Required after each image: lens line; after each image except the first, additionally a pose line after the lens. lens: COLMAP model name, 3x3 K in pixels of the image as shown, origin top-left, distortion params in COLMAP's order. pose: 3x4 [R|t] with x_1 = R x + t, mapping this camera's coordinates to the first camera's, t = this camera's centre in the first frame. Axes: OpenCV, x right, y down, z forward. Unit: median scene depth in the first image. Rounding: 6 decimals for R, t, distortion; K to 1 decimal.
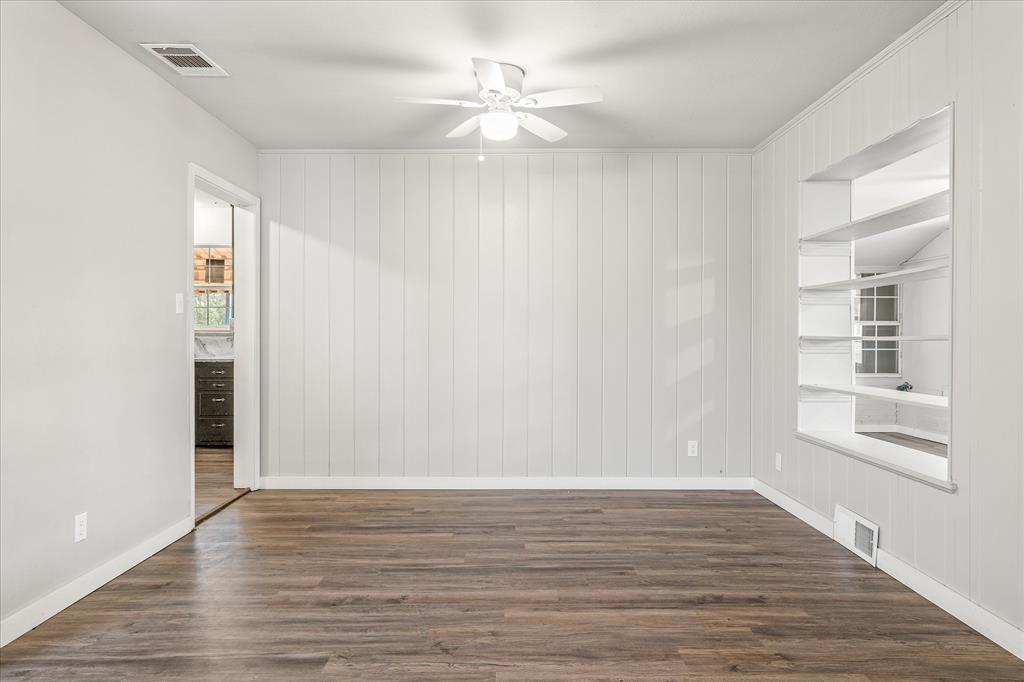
lens RADIAL K [[606.1, 0, 509.3], [0, 606.1, 336.3], [0, 0, 1]] dist [-0.004466, -0.000357]
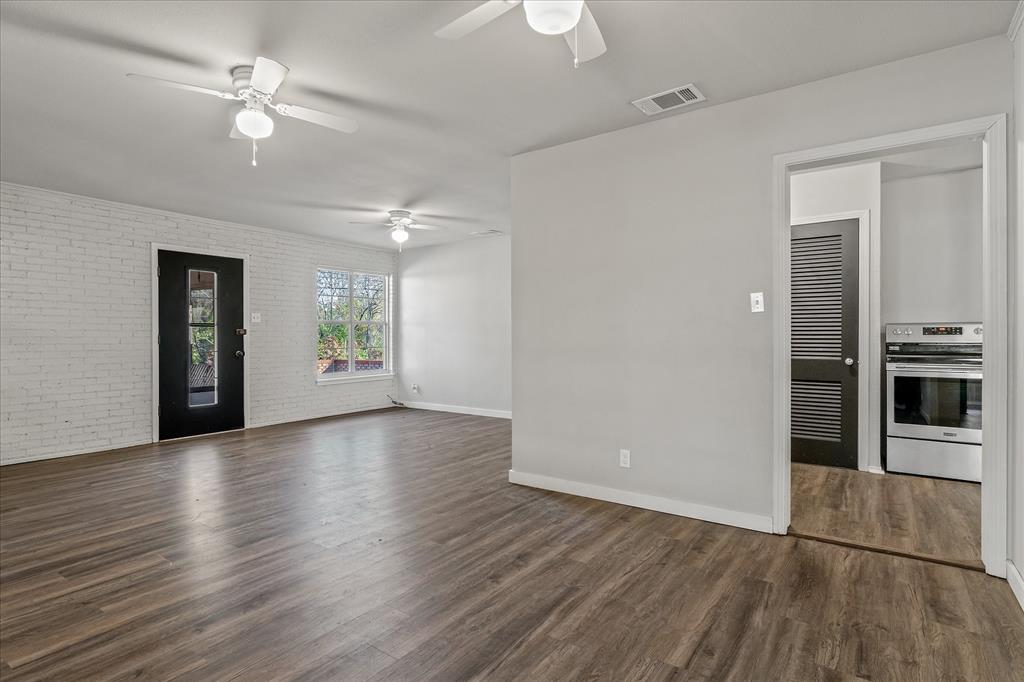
lens RADIAL K [[531.7, 0, 511.2], [0, 531.7, 336.4], [0, 0, 1]] dist [0.001297, 0.001239]
pose [[-0.580089, 0.002070, -0.814550, 0.512545], [0.001581, 0.999998, 0.001415, 0.001385], [0.814551, -0.000467, -0.580091, 1.410259]]
